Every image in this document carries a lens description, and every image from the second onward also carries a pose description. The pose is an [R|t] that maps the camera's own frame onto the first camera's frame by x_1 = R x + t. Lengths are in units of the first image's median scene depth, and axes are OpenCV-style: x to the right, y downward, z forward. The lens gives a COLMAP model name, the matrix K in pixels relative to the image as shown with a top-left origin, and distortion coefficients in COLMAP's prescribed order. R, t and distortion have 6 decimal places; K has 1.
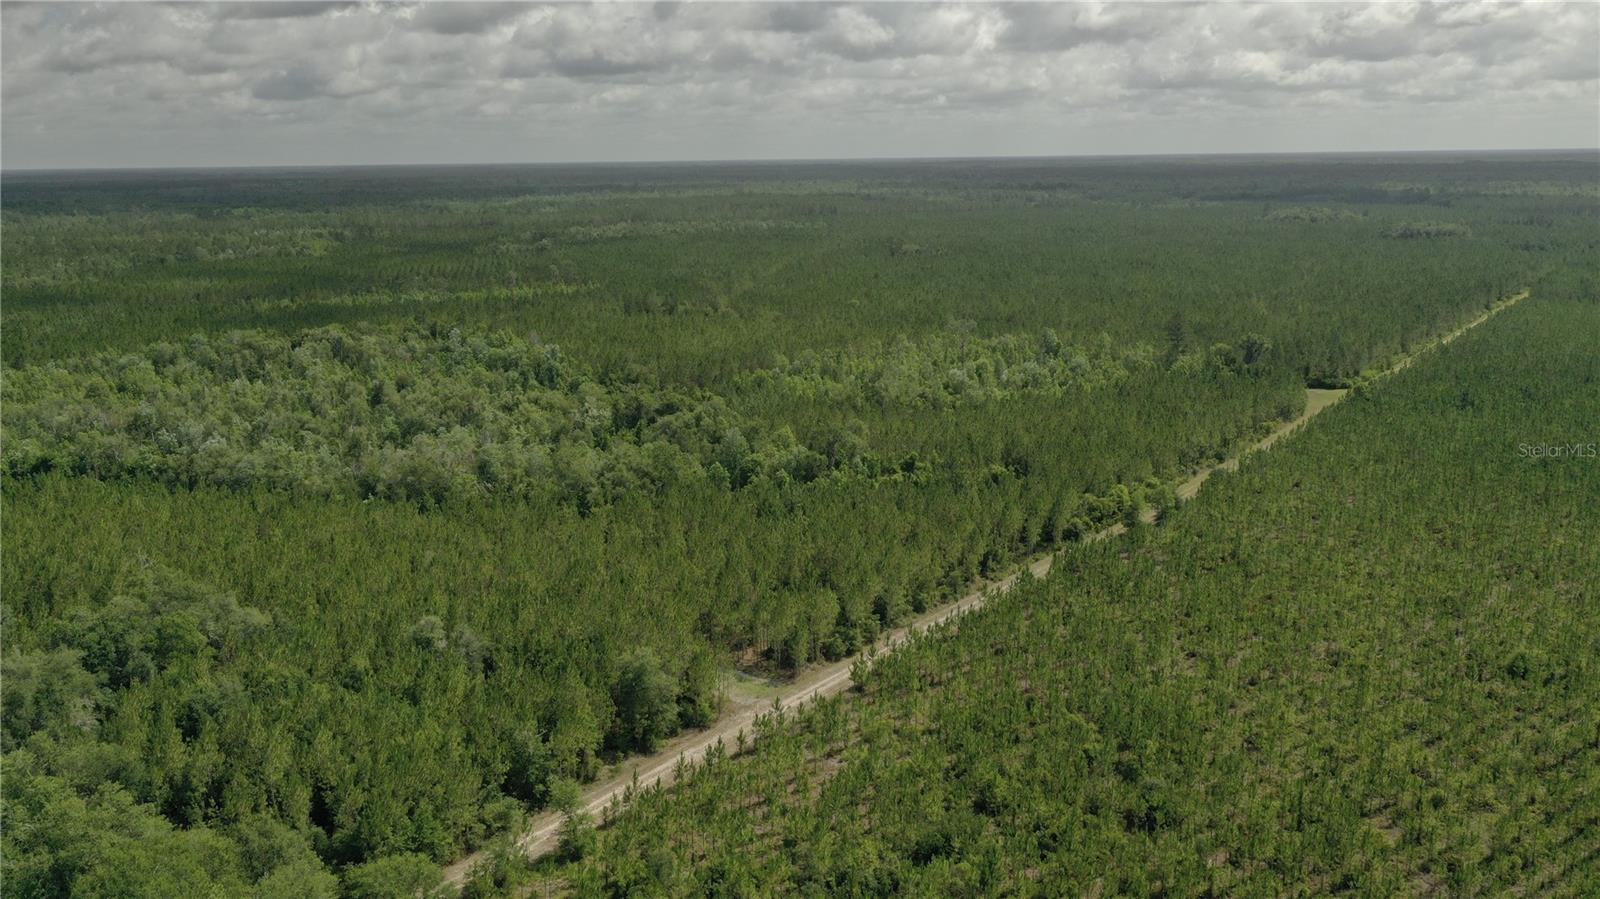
lens RADIAL K [[1264.1, 0, 804.1], [0, 1264.1, 428.1], [0, 0, 1]] dist [-0.005558, 0.003178]
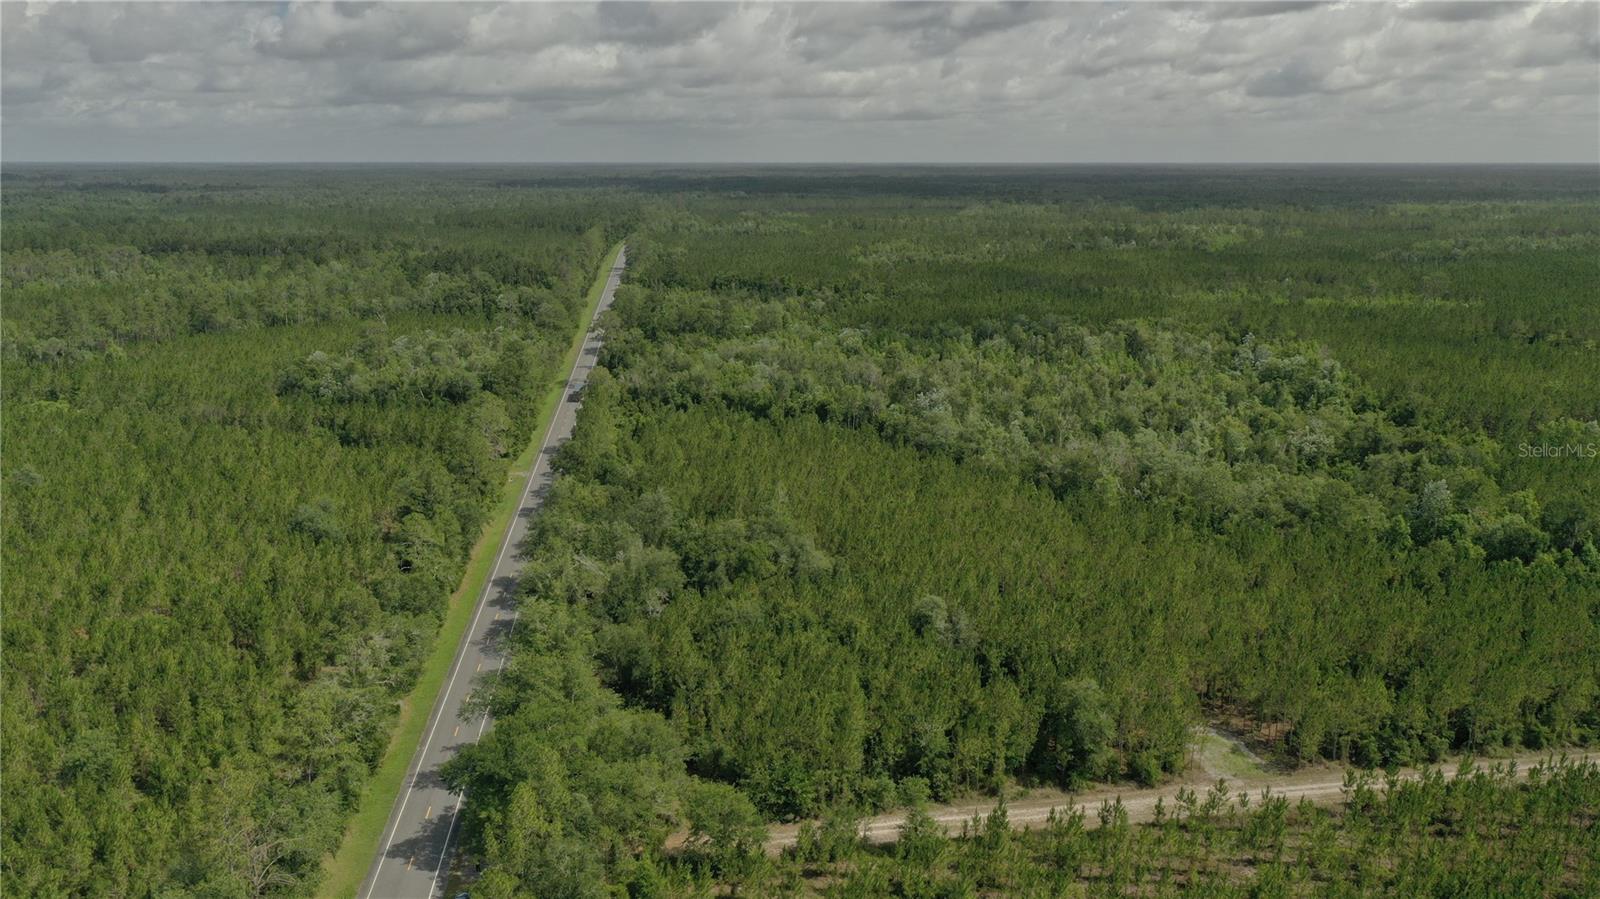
lens RADIAL K [[1259.1, 0, 804.3], [0, 1259.1, 449.0], [0, 0, 1]] dist [-0.004678, -0.000370]
pose [[0.743055, 0.160509, -0.649697, 0.159548], [-0.148187, 0.986175, 0.074155, -0.018082], [0.652617, 0.041175, 0.756568, 0.079596]]
